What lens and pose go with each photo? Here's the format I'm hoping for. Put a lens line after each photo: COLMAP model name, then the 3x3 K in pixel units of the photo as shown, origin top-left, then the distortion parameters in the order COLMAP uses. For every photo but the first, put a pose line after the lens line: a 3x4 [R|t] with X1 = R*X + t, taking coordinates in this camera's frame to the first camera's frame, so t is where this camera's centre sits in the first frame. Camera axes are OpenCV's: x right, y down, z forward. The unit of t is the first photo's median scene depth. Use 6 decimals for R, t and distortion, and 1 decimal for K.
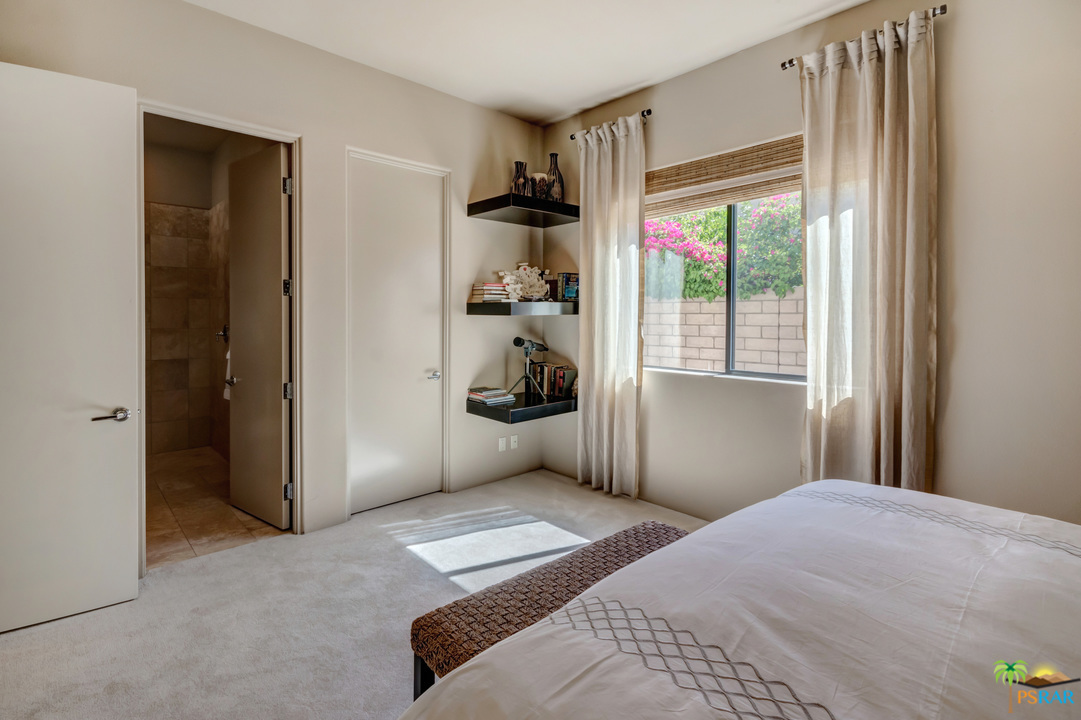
lens RADIAL K [[521.9, 0, 541.5], [0, 521.9, 318.6], [0, 0, 1]] dist [-0.000404, -0.000539]
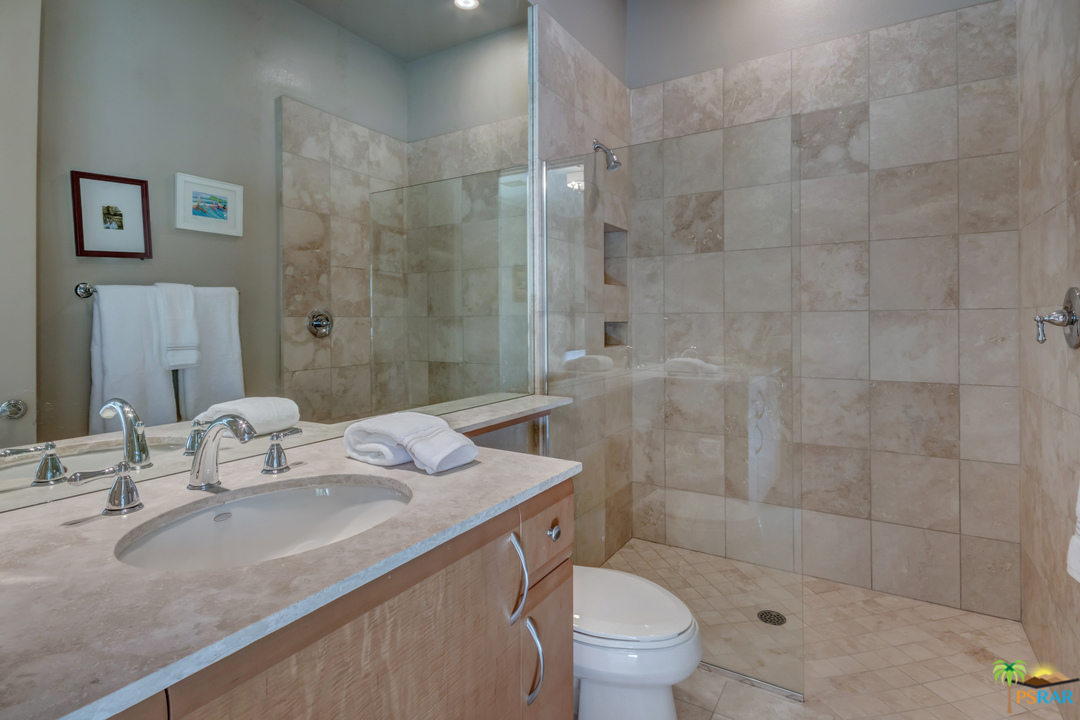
lens RADIAL K [[521.4, 0, 541.0], [0, 521.4, 359.5], [0, 0, 1]] dist [-0.000404, -0.000539]
pose [[0.278811, 0.001028, -0.960345, -0.273526], [-0.003499, 0.999994, 0.000054, 0.042768], [0.960340, 0.003345, 0.278813, 0.415667]]
